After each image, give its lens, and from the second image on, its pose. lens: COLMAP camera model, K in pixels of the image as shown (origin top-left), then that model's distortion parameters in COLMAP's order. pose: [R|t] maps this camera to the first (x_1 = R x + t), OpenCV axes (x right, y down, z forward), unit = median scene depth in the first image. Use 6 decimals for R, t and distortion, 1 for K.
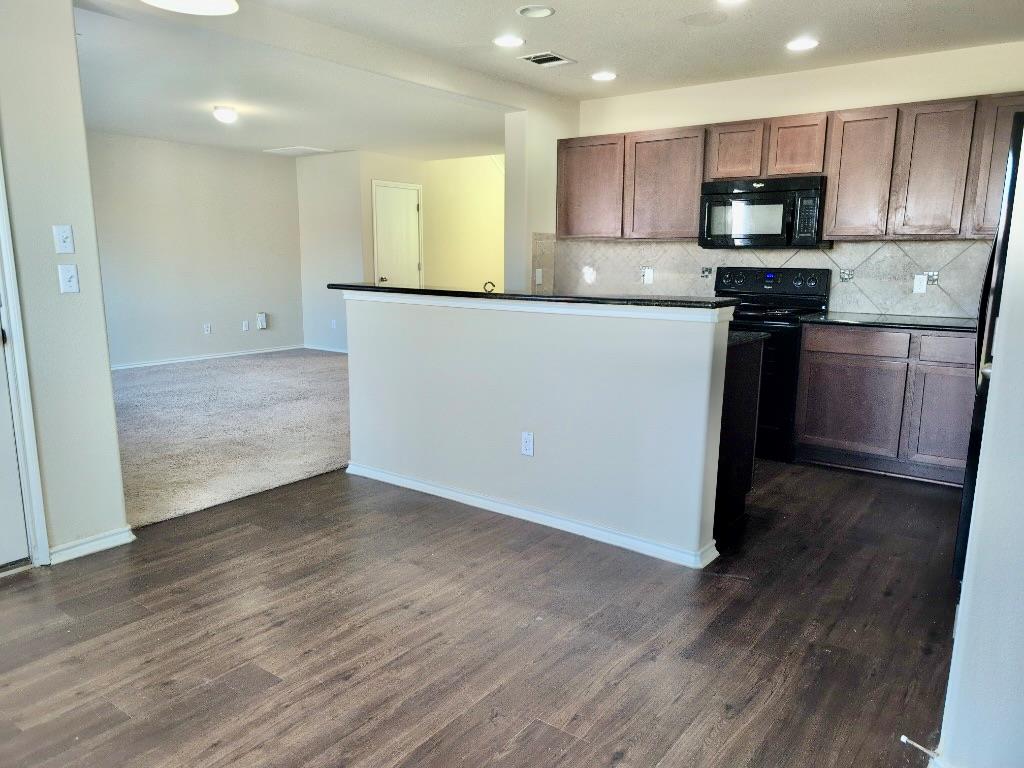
lens RADIAL K [[707.6, 0, 512.0], [0, 707.6, 384.0], [0, 0, 1]] dist [-0.000852, -0.000284]
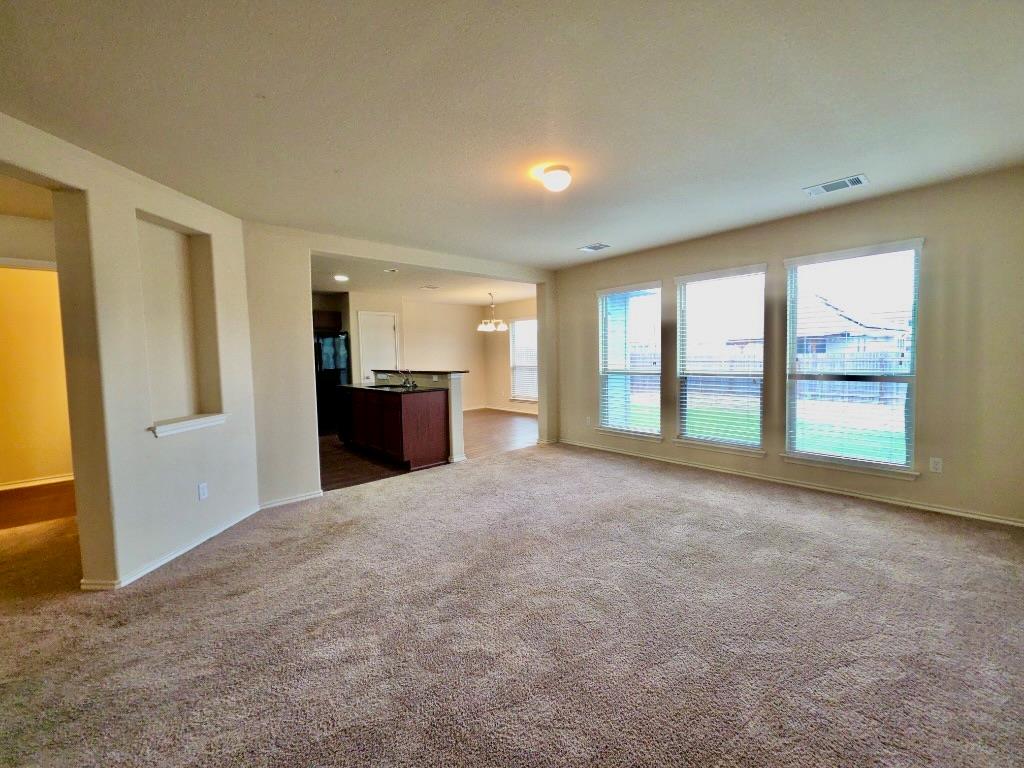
lens RADIAL K [[444.0, 0, 512.4], [0, 444.0, 378.4], [0, 0, 1]] dist [-0.000627, -0.000351]
pose [[-0.975398, 0.008113, 0.220301, -0.582043], [0.061052, 0.970177, 0.234582, -0.359793], [-0.211827, 0.242261, -0.946804, 1.910503]]
